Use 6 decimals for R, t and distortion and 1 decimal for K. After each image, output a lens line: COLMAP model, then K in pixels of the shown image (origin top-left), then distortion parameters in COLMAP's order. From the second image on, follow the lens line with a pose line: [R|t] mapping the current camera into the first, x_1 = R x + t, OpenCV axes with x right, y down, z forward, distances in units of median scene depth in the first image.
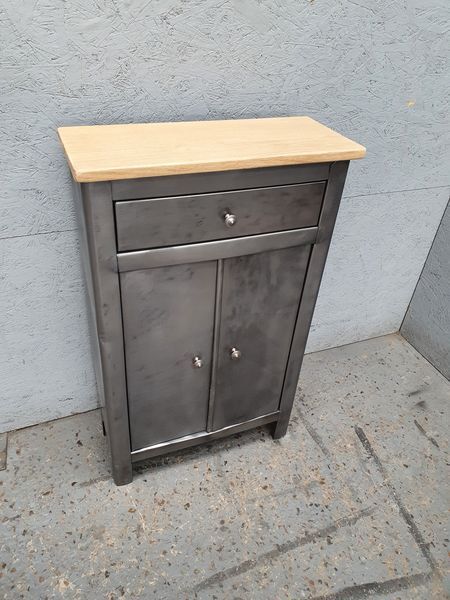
lens RADIAL K [[468.9, 0, 220.2], [0, 468.9, 289.2], [0, 0, 1]] dist [-0.013247, 0.046077]
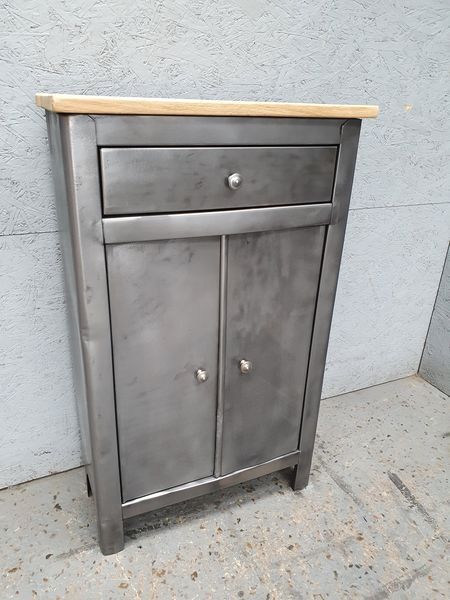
lens RADIAL K [[468.9, 0, 219.6], [0, 468.9, 302.0], [0, 0, 1]] dist [-0.013247, 0.046077]
pose [[0.998496, -0.047065, 0.028113, -0.030663], [0.051703, 0.978941, -0.197487, 0.180590], [-0.018226, 0.198644, 0.979902, 0.147870]]
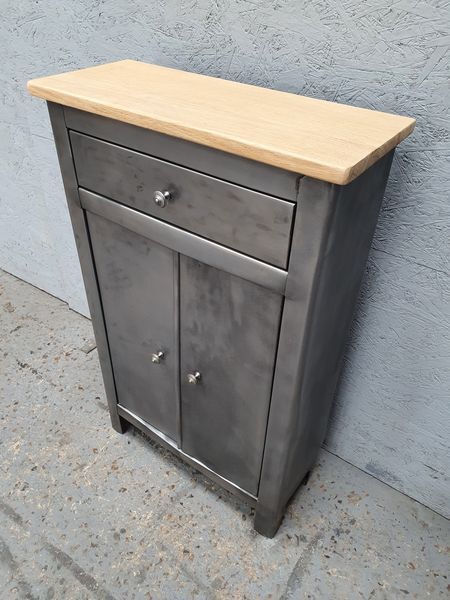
lens RADIAL K [[468.9, 0, 222.8], [0, 468.9, 297.6], [0, 0, 1]] dist [-0.013247, 0.046077]
pose [[0.538903, 0.475721, -0.695179, 0.530044], [-0.479981, 0.851605, 0.210683, -0.167017], [0.692244, 0.220135, 0.687269, 0.427731]]
